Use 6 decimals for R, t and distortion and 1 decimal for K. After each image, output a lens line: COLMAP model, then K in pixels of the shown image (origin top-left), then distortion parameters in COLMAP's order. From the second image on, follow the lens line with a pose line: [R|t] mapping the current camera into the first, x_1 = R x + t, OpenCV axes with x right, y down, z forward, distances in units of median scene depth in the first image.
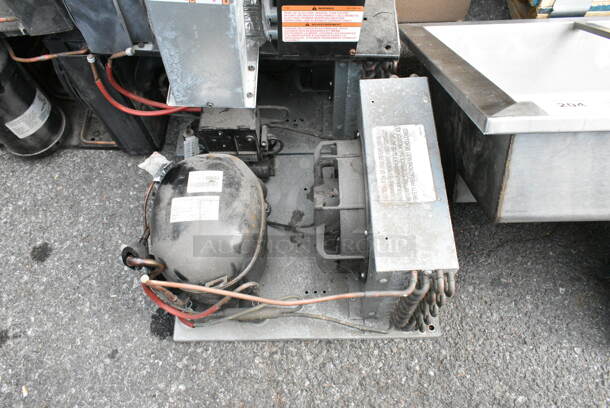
lens RADIAL K [[484.9, 0, 305.0], [0, 484.9, 204.0], [0, 0, 1]] dist [-0.010439, 0.002834]
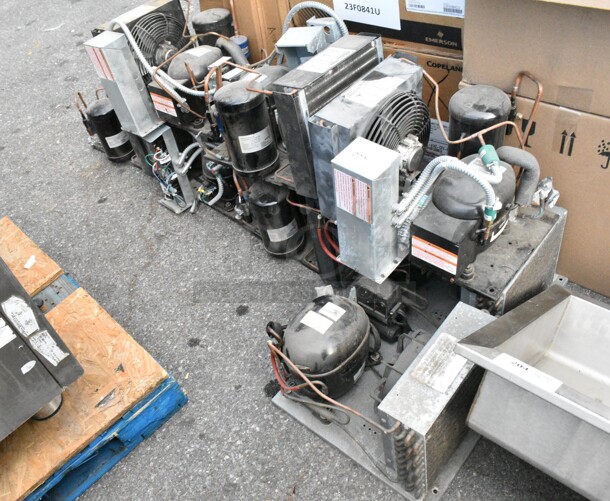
lens RADIAL K [[575.5, 0, 283.9], [0, 575.5, 250.9], [0, 0, 1]] dist [-0.026916, -0.002494]
pose [[0.735228, 0.402450, -0.545411, 0.578094], [-0.517085, 0.853274, -0.067427, -0.005767], [0.438249, 0.331598, 0.835452, -0.646676]]
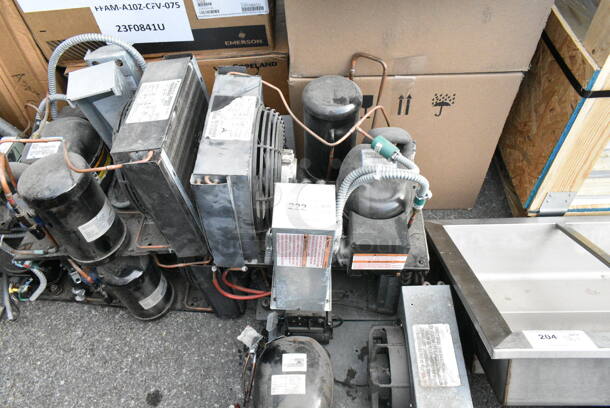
lens RADIAL K [[468.9, 0, 305.0], [0, 468.9, 204.0], [0, 0, 1]] dist [-0.020807, 0.004850]
pose [[0.999330, 0.007295, -0.035863, -0.121690], [-0.013909, 0.982110, -0.187792, -0.228704], [0.033852, 0.188165, 0.981554, -0.396437]]
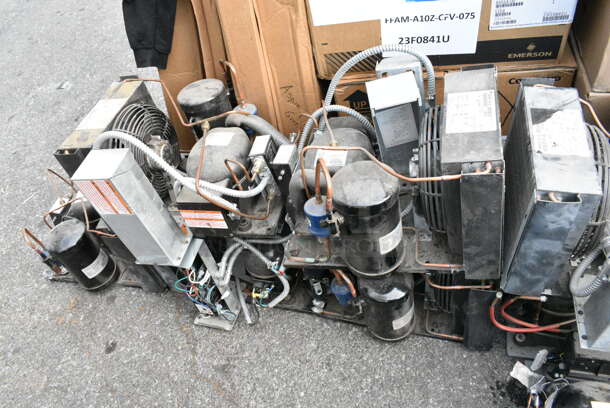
lens RADIAL K [[468.9, 0, 305.0], [0, 468.9, 204.0], [0, 0, 1]] dist [-0.020807, 0.004850]
pose [[0.962628, 0.068220, -0.262093, -0.631760], [-0.129688, 0.965697, -0.224965, -0.181996], [0.237755, 0.250548, 0.938455, -0.389879]]
